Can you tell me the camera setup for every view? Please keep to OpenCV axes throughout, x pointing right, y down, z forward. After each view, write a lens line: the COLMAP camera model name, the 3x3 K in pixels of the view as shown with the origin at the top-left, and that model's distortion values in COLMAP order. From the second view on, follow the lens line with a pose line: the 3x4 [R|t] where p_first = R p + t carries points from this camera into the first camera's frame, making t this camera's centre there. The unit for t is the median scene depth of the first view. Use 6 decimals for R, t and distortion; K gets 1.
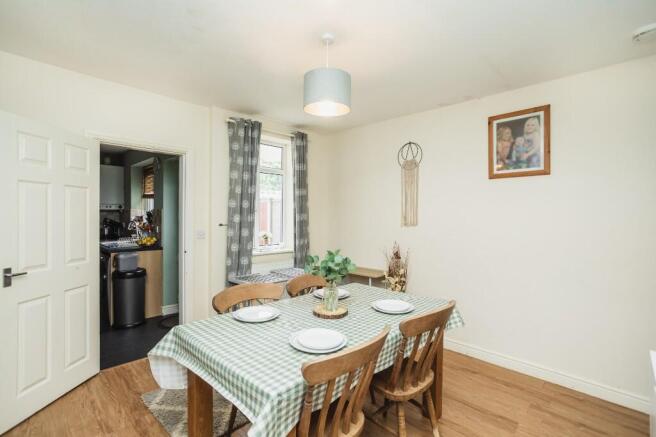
lens RADIAL K [[316.8, 0, 323.8], [0, 316.8, 217.7], [0, 0, 1]] dist [-0.053597, 0.033438]
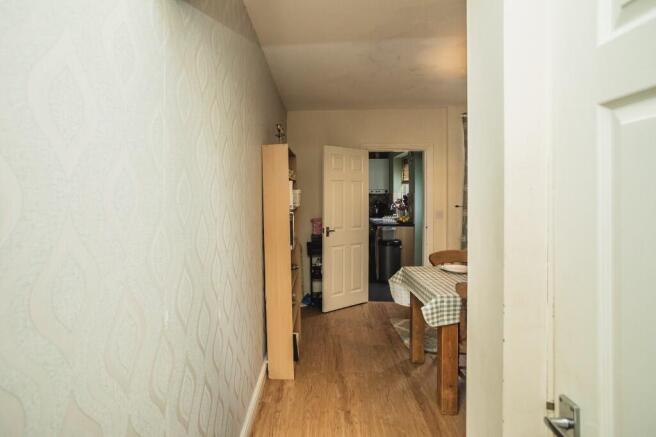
lens RADIAL K [[316.8, 0, 323.8], [0, 316.8, 217.7], [0, 0, 1]] dist [-0.053597, 0.033438]
pose [[0.710396, 0.034632, -0.702950, 0.174887], [0.005430, 0.998489, 0.054680, -0.000397], [0.703781, -0.042661, 0.709135, -0.209334]]
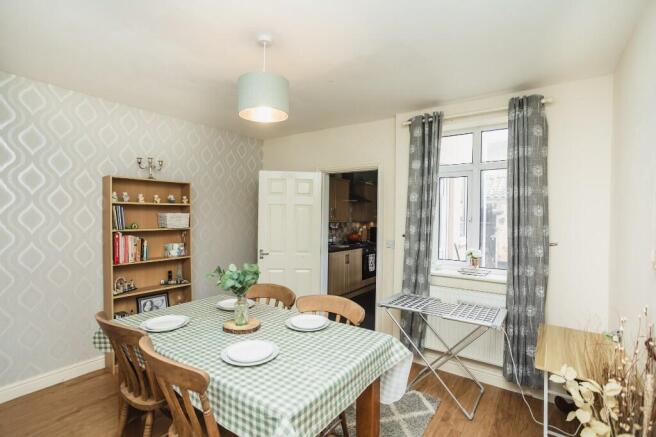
lens RADIAL K [[316.8, 0, 323.8], [0, 316.8, 217.7], [0, 0, 1]] dist [-0.053597, 0.033438]
pose [[0.154215, -0.002168, -0.988035, 0.539185], [-0.022081, 0.999740, -0.005640, -0.018940], [0.987791, 0.022687, 0.154127, 0.579434]]
